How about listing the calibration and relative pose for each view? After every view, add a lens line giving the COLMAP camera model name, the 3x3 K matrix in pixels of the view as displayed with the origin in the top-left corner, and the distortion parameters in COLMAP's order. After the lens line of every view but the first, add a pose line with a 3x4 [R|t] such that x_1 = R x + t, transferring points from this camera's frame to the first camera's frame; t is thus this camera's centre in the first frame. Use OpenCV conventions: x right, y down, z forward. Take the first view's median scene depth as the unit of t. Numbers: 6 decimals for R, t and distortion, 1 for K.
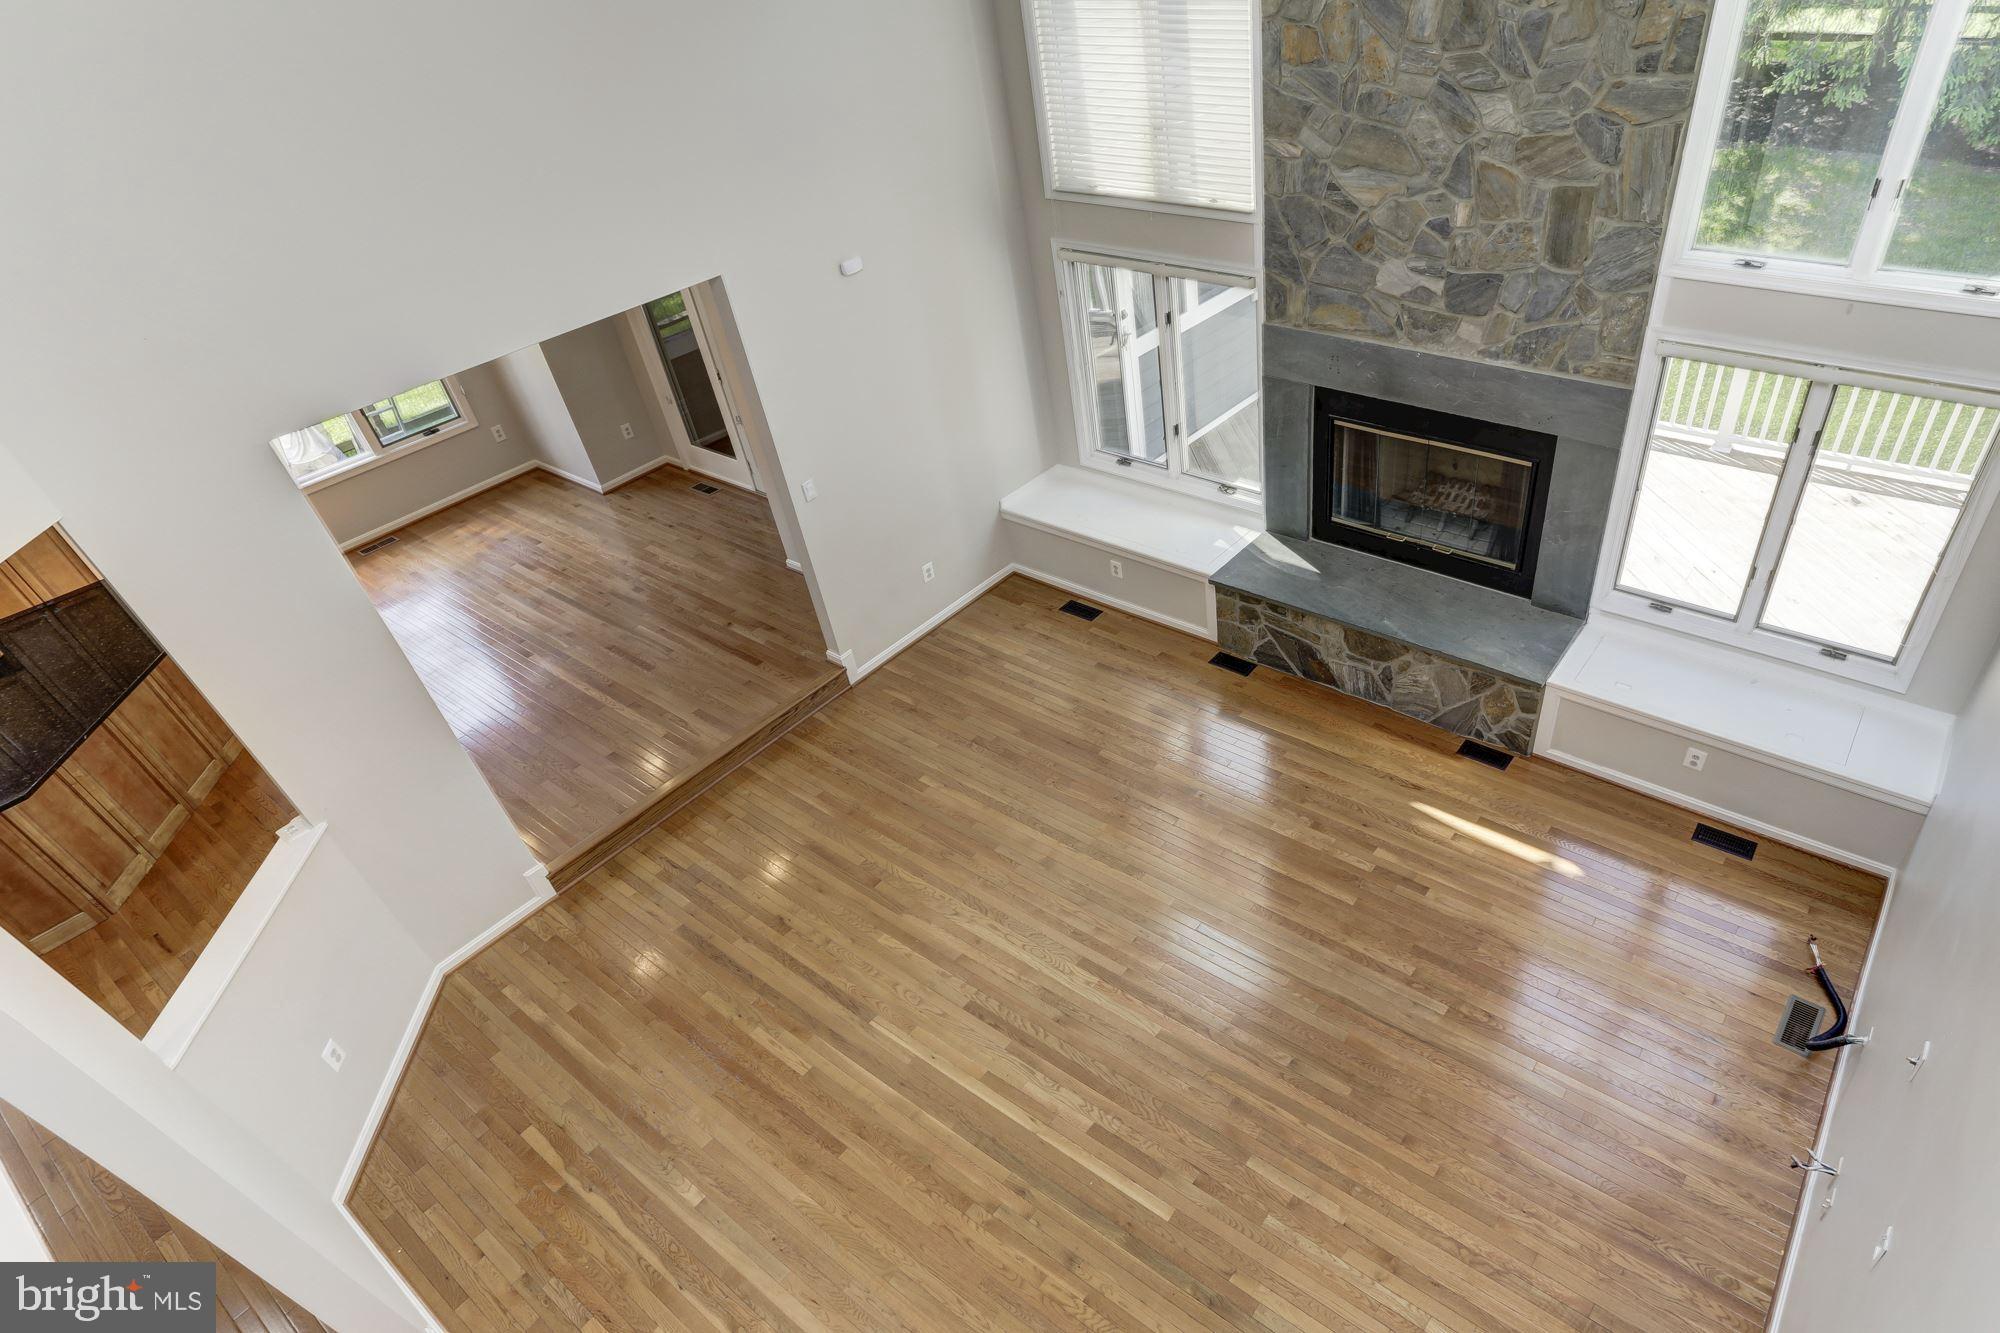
lens RADIAL K [[1110.9, 0, 1166.7], [0, 1110.9, 679.8], [0, 0, 1]] dist [0.006791, 0.002893]
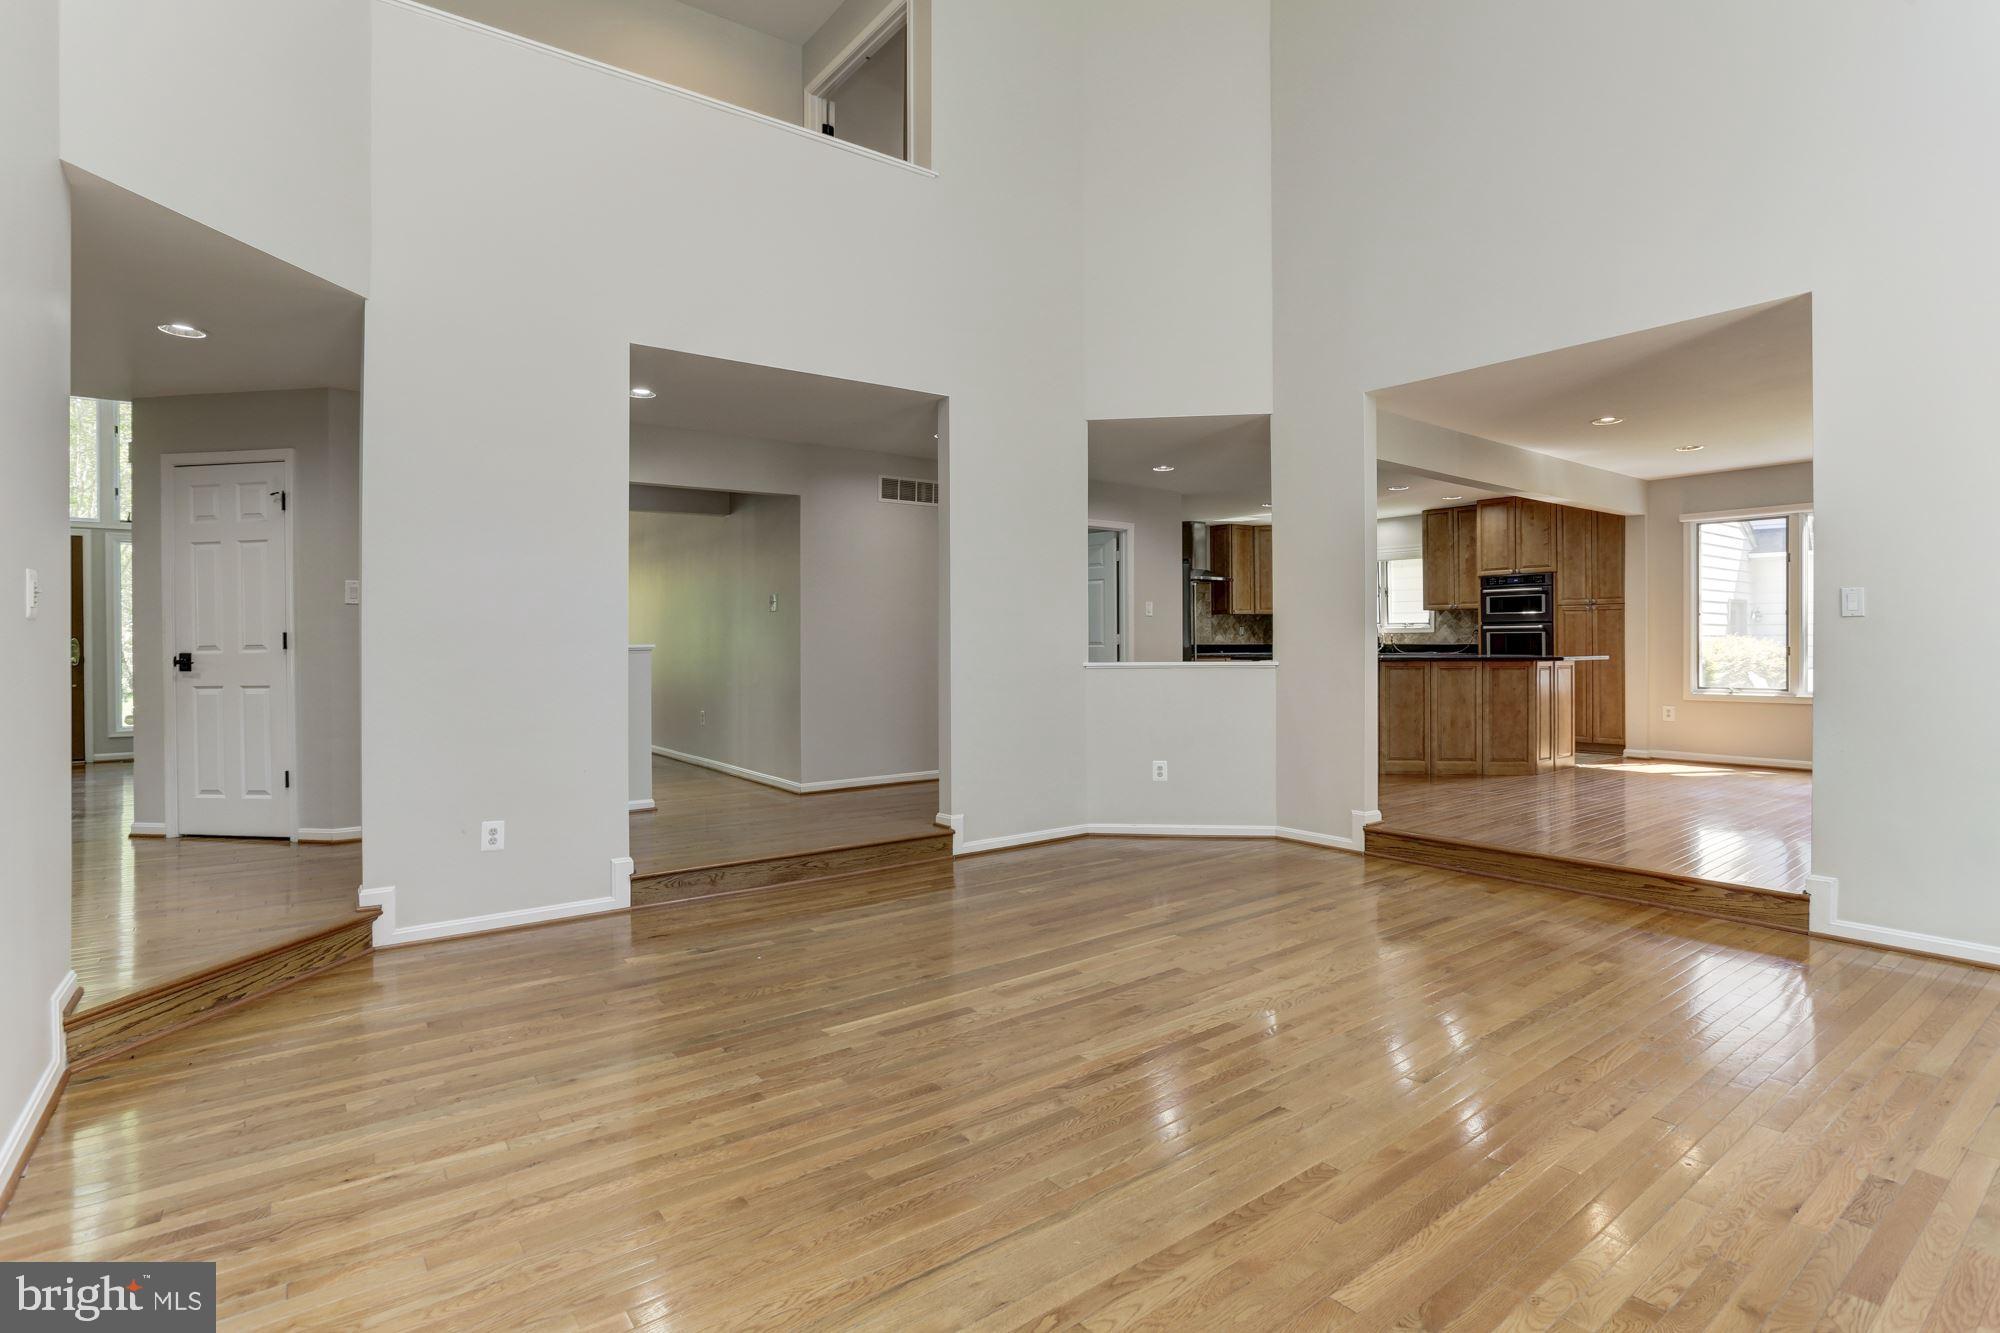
lens RADIAL K [[1014.7, 0, 982.8], [0, 1014.7, 665.6], [0, 0, 1]] dist [-0.017084, 0.005256]
pose [[-0.307265, 0.086499, -0.947685, 0.565376], [-0.574916, 0.776705, 0.257296, 0.014784], [0.758327, 0.623897, -0.188925, 0.925095]]
